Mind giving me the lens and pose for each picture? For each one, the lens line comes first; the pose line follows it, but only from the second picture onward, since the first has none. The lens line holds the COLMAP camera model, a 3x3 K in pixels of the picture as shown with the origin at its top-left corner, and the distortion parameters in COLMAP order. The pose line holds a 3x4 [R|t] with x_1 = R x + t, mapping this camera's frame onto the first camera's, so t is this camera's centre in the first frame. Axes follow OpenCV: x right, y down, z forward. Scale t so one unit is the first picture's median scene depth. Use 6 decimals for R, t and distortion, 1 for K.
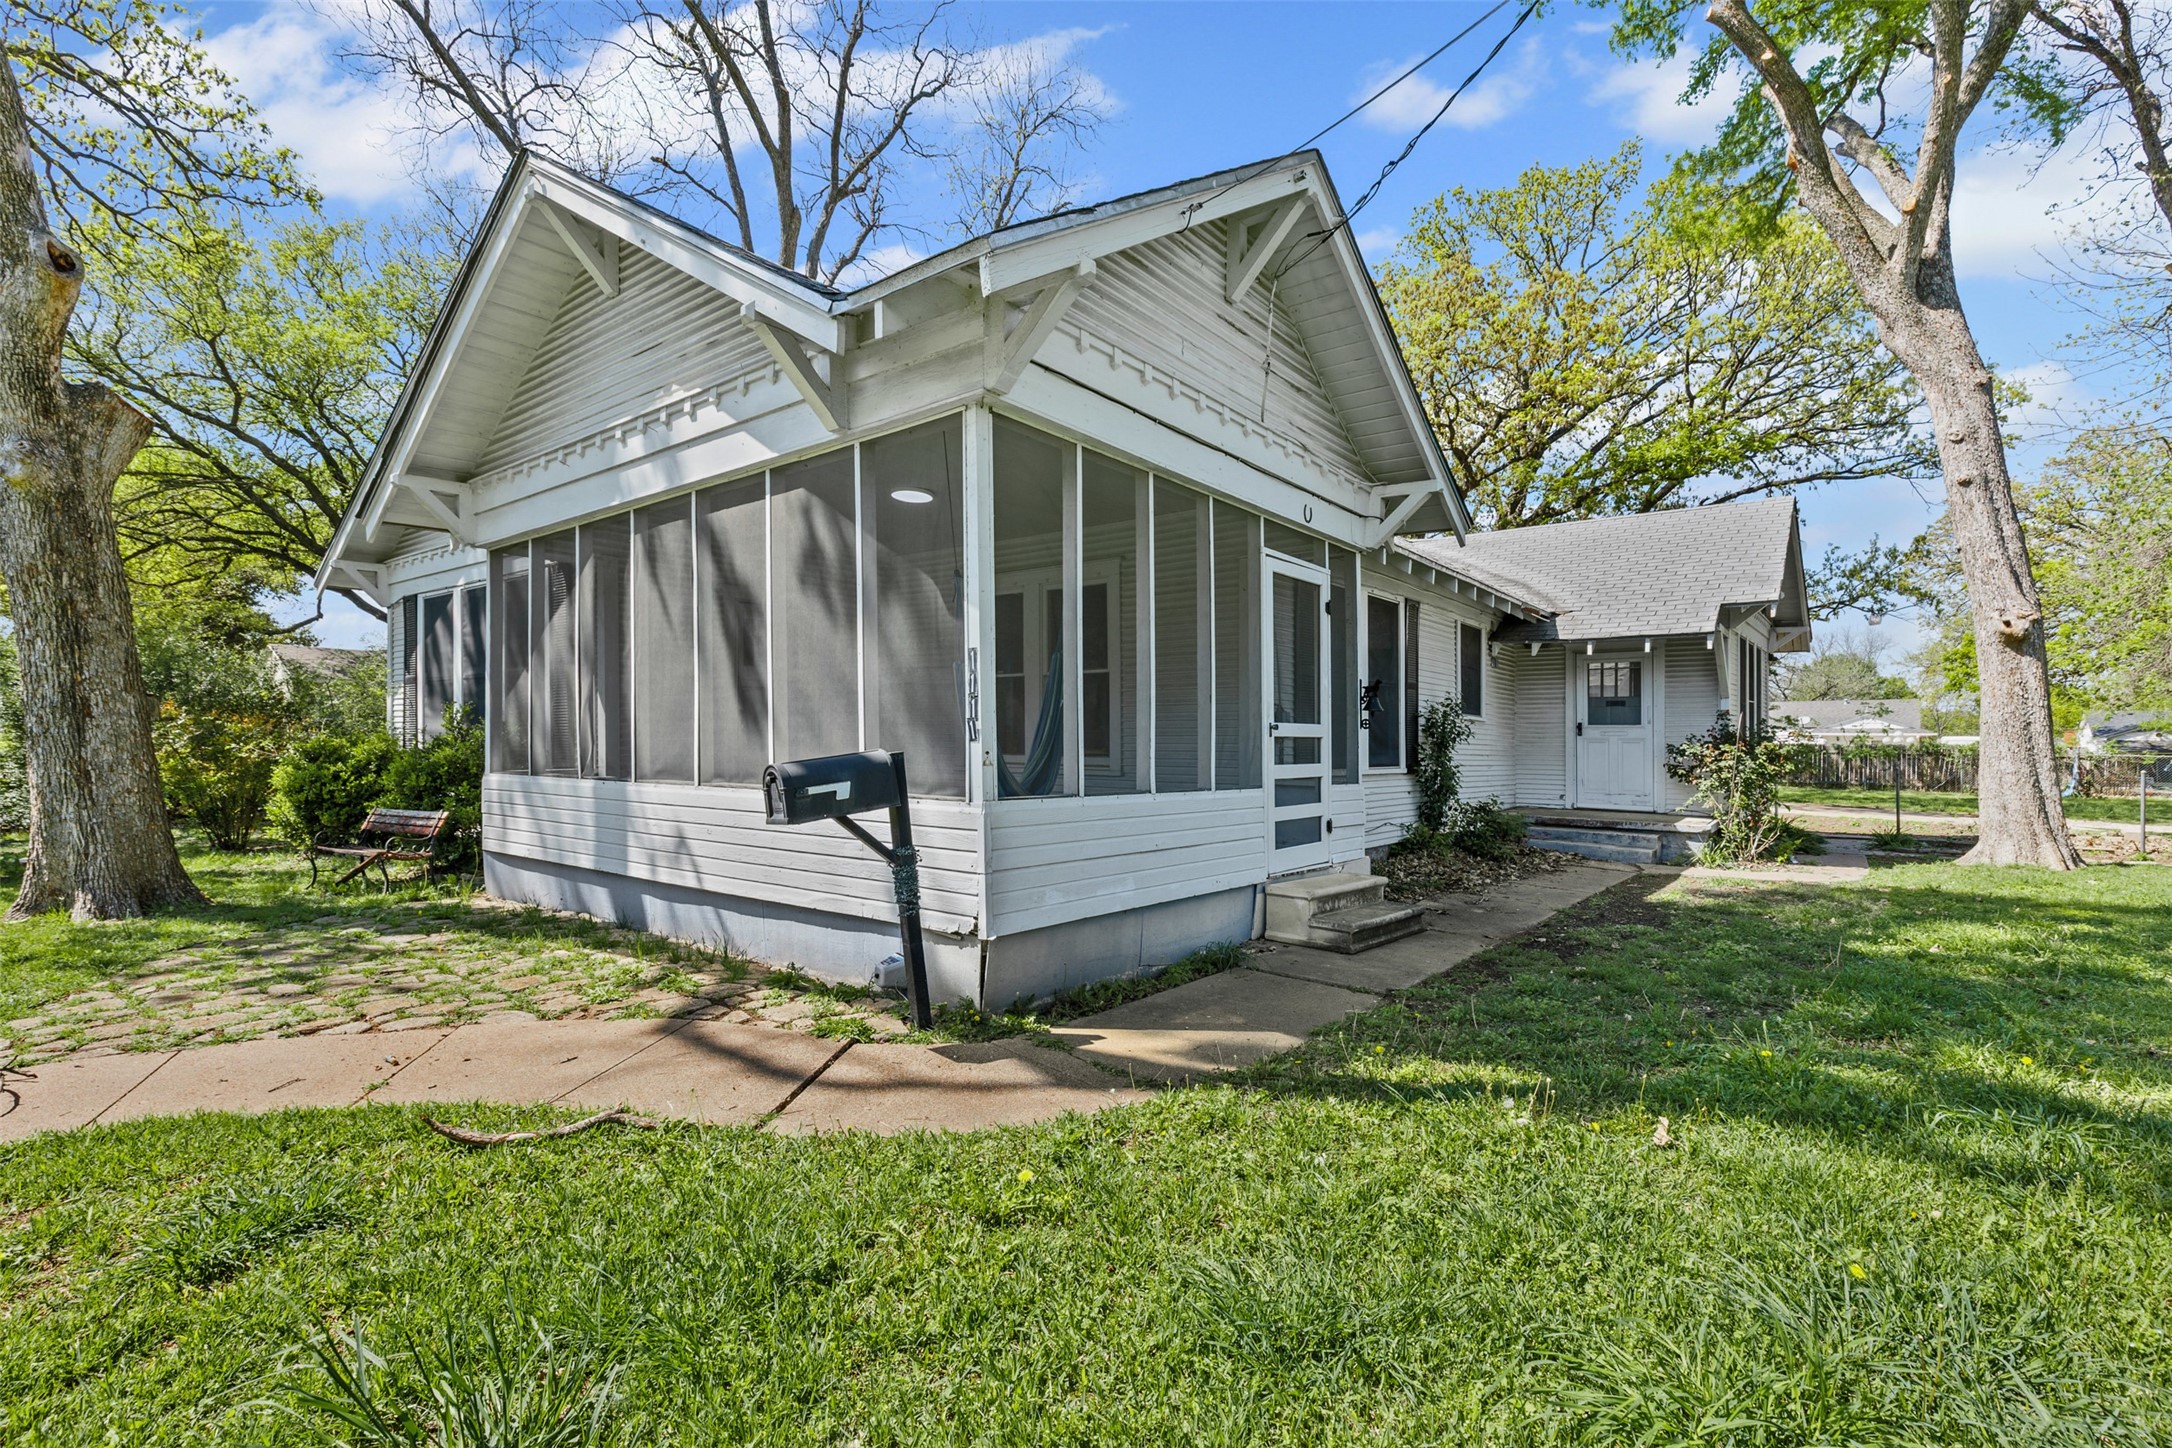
lens RADIAL K [[996.7, 0, 1086.0], [0, 996.7, 724.0], [0, 0, 1]] dist [0.001141, 0.000117]
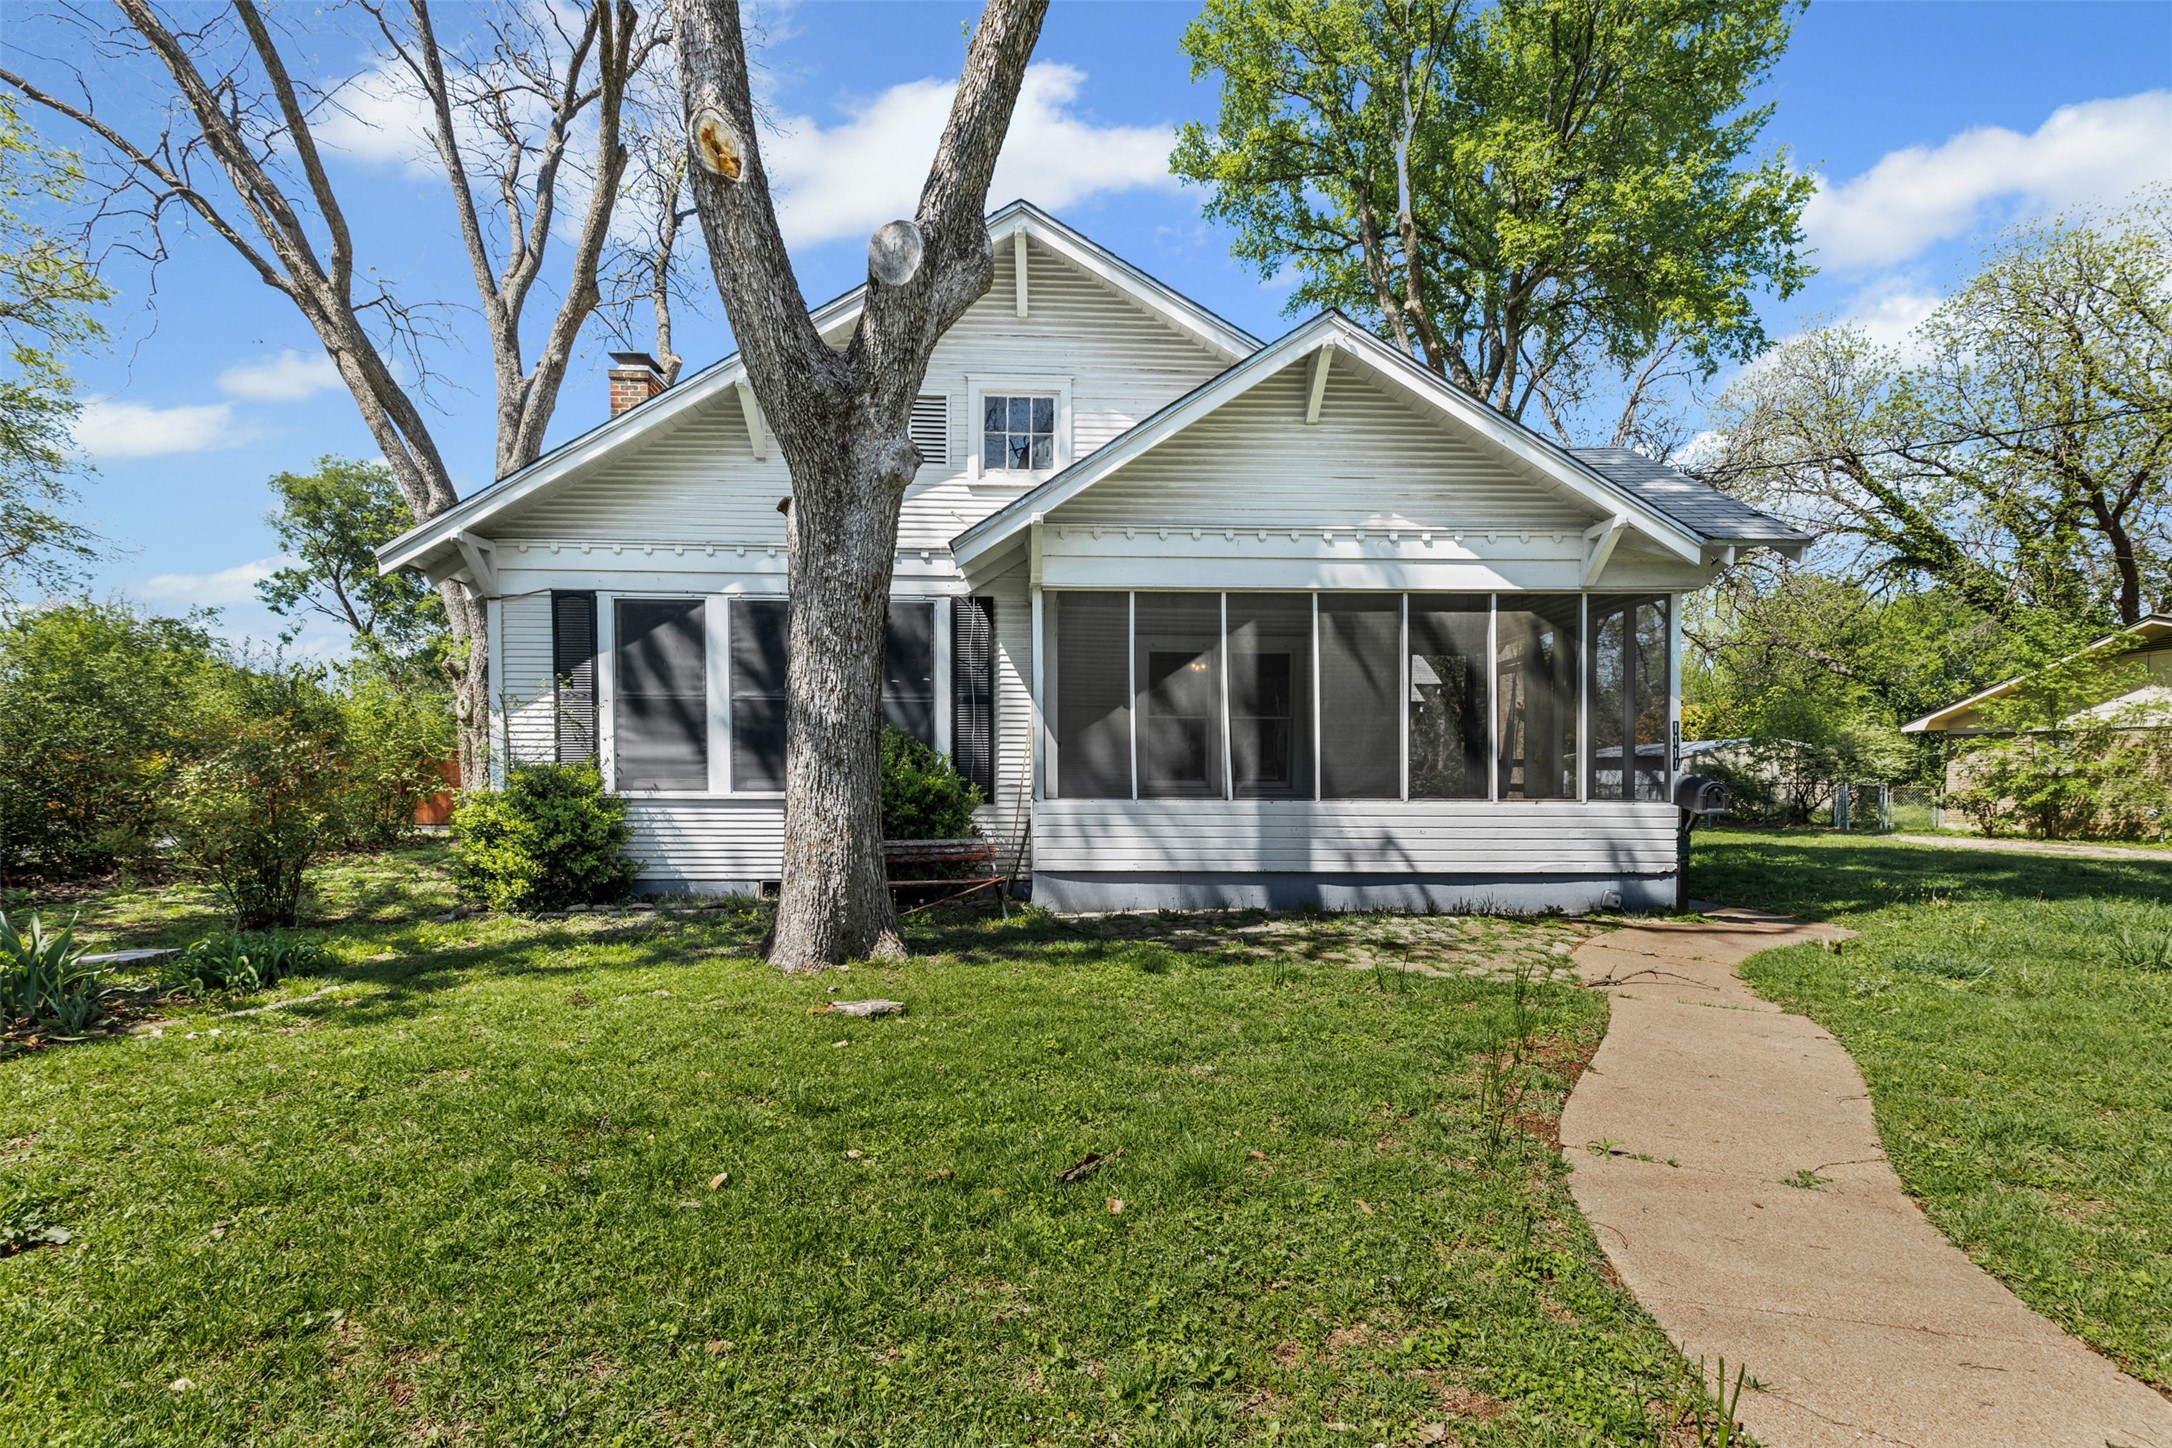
lens RADIAL K [[1013.3, 0, 1067.8], [0, 1013.3, 778.8], [0, 0, 1]] dist [0.003196, 0.000389]
pose [[0.767180, -0.014470, 0.641269, -1.567329], [-0.009318, 0.999389, 0.033698, -0.013178], [-0.641365, -0.031828, 0.766576, 0.182739]]
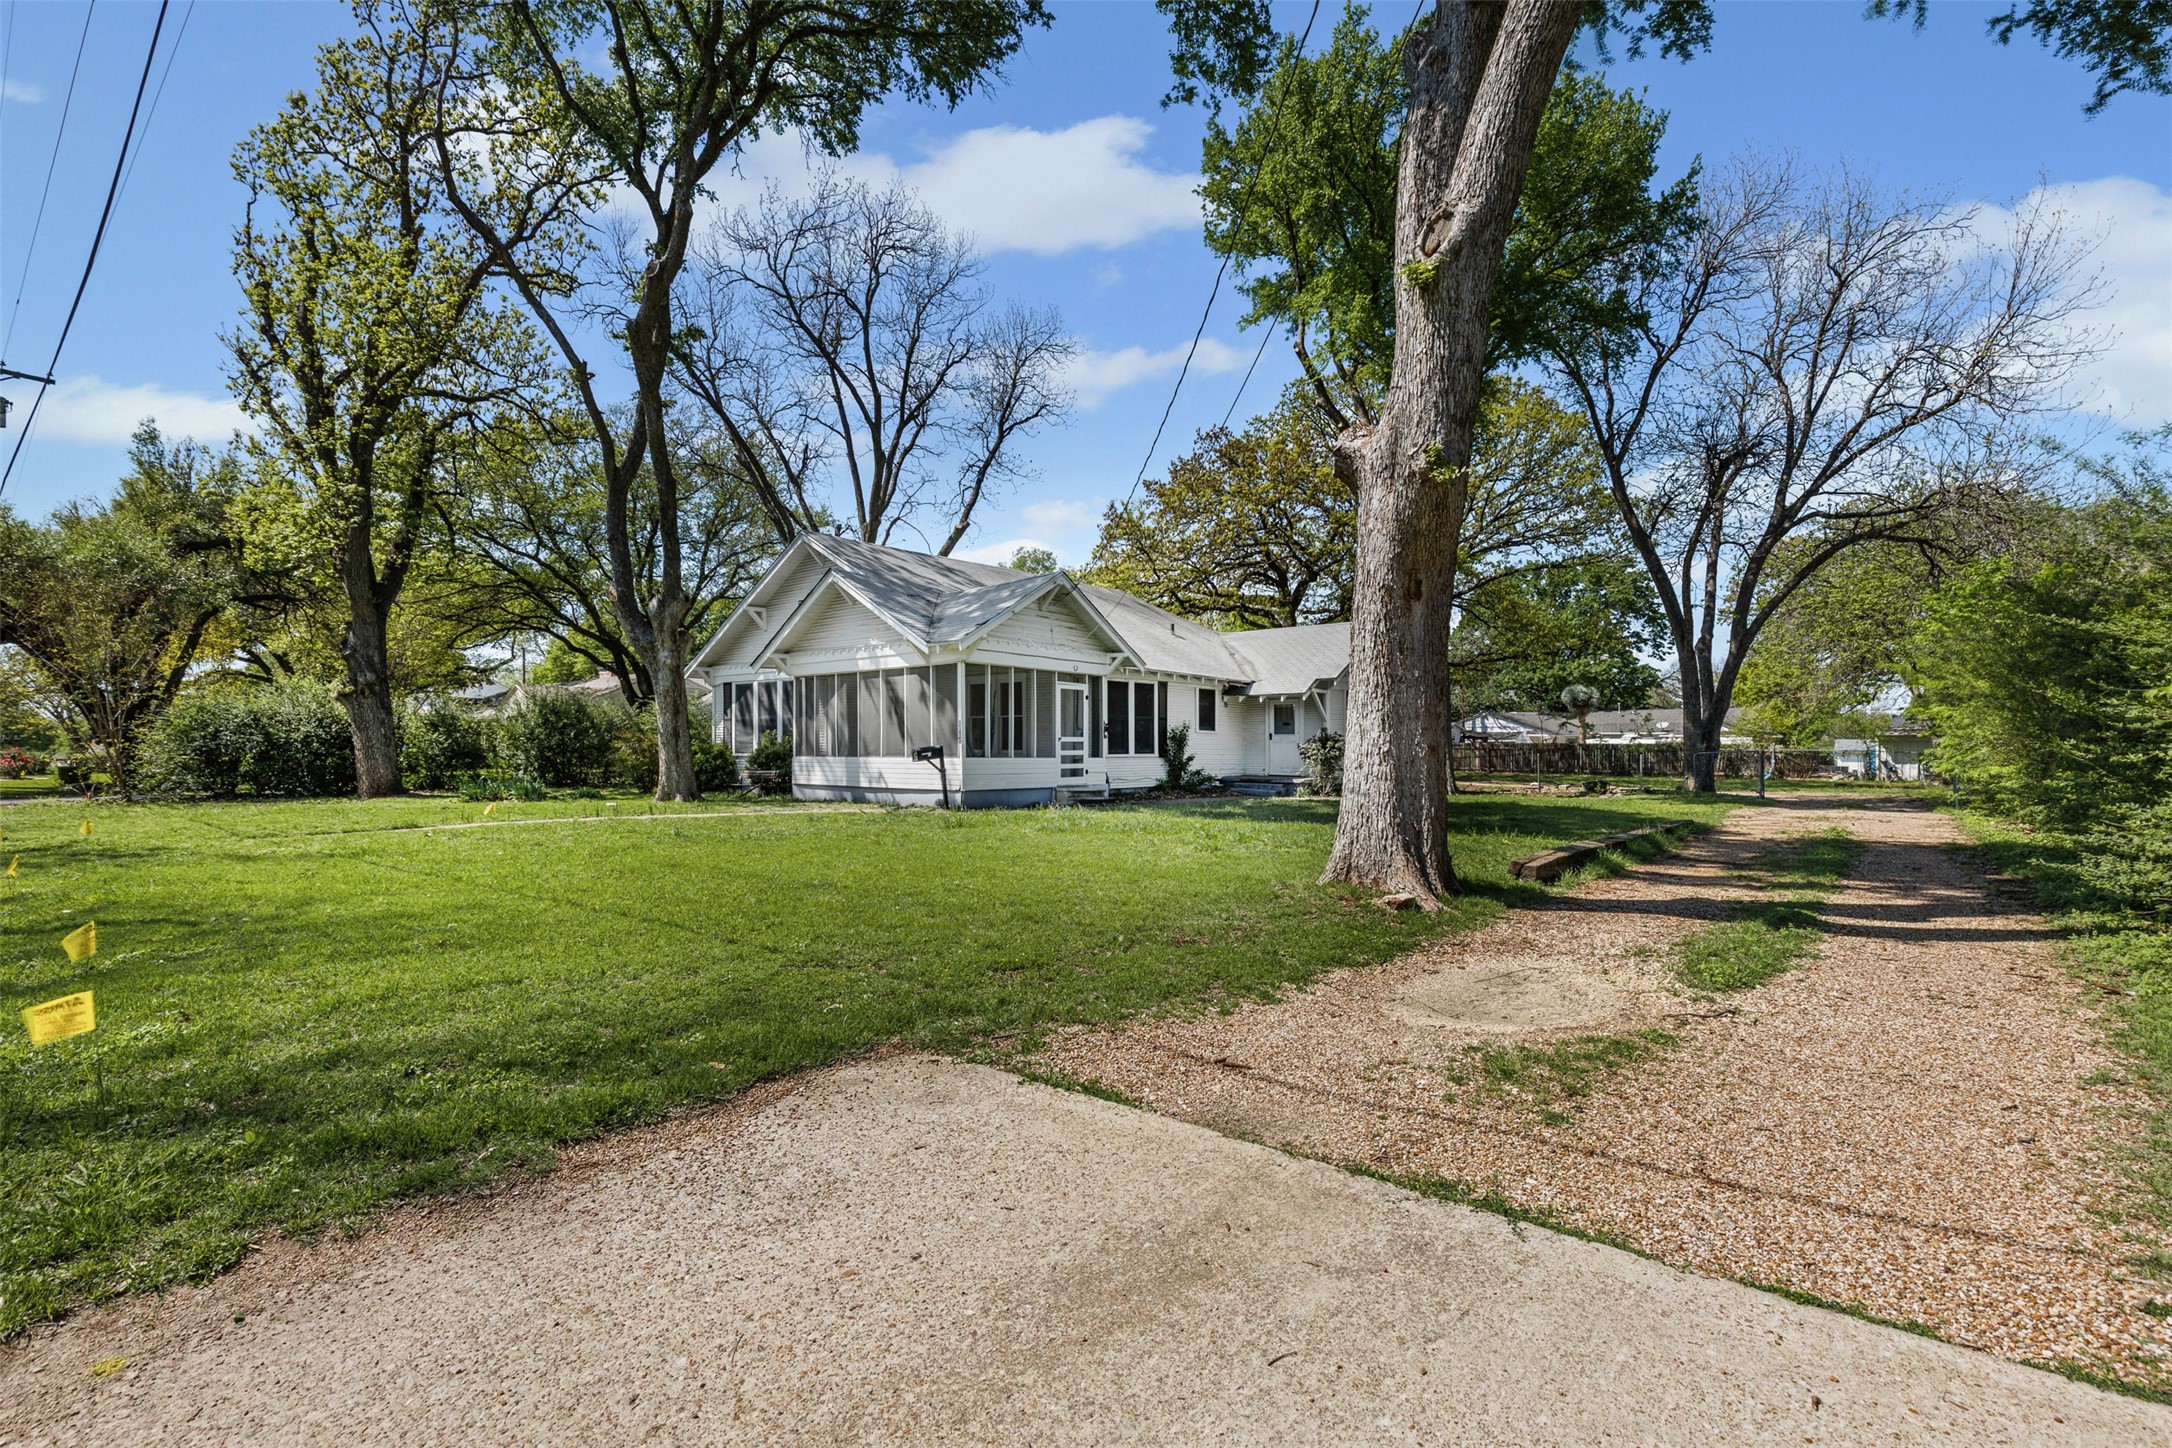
lens RADIAL K [[981.6, 0, 1094.0], [0, 981.6, 742.2], [0, 0, 1]] dist [0.001956, 0.000051]
pose [[0.999435, -0.004617, -0.033303, 0.407375], [0.005144, 0.999863, 0.015733, -0.034575], [0.033226, -0.015895, 0.999321, -2.143873]]
